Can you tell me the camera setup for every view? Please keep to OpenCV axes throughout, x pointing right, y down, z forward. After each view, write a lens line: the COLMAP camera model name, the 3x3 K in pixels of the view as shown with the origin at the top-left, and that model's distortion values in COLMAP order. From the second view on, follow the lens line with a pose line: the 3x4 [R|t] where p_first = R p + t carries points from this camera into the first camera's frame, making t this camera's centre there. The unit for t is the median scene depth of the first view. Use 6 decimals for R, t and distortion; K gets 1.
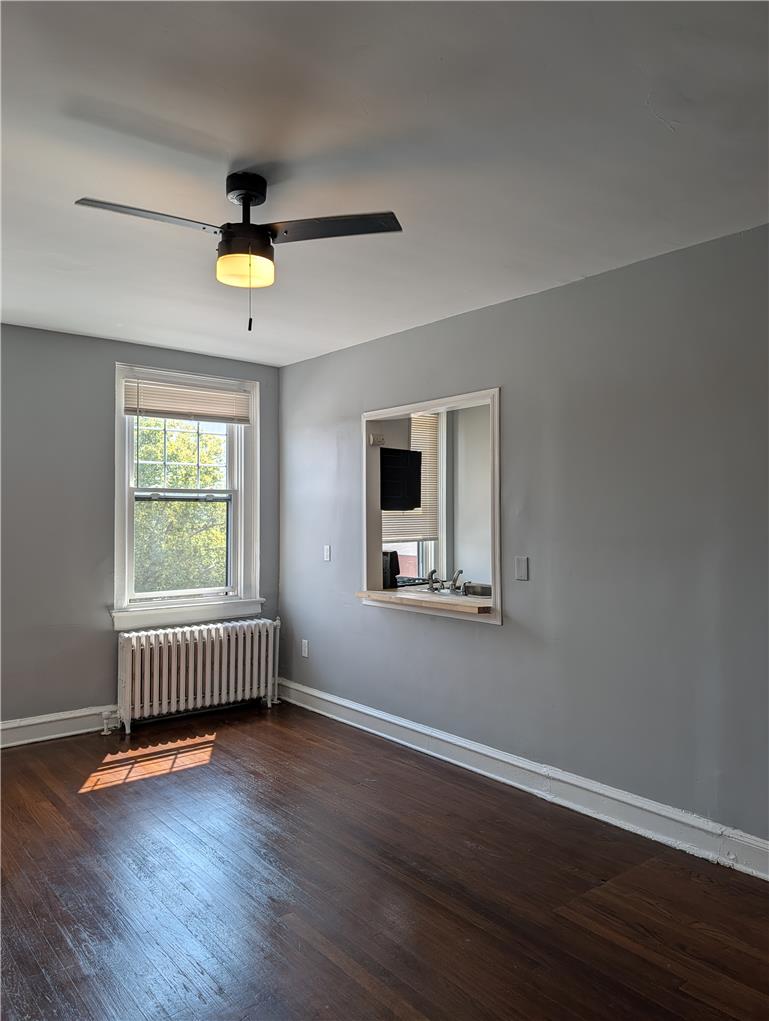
lens RADIAL K [[749.7, 0, 384.5], [0, 749.7, 510.5], [0, 0, 1]] dist [0.099814, -0.065079]
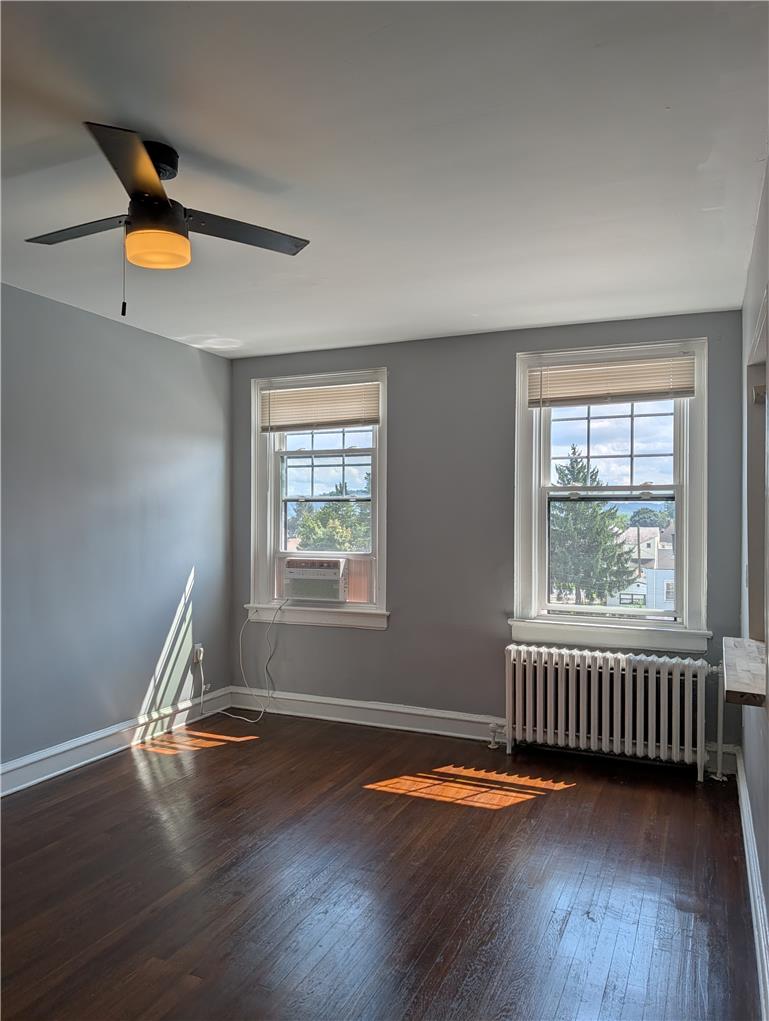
lens RADIAL K [[749.7, 0, 384.5], [0, 749.7, 510.5], [0, 0, 1]] dist [0.099814, -0.065079]
pose [[0.469113, -0.013352, -0.883037, 0.399641], [-0.001886, 0.999868, -0.016120, 0.014098], [0.883136, 0.009228, 0.469026, 0.432590]]
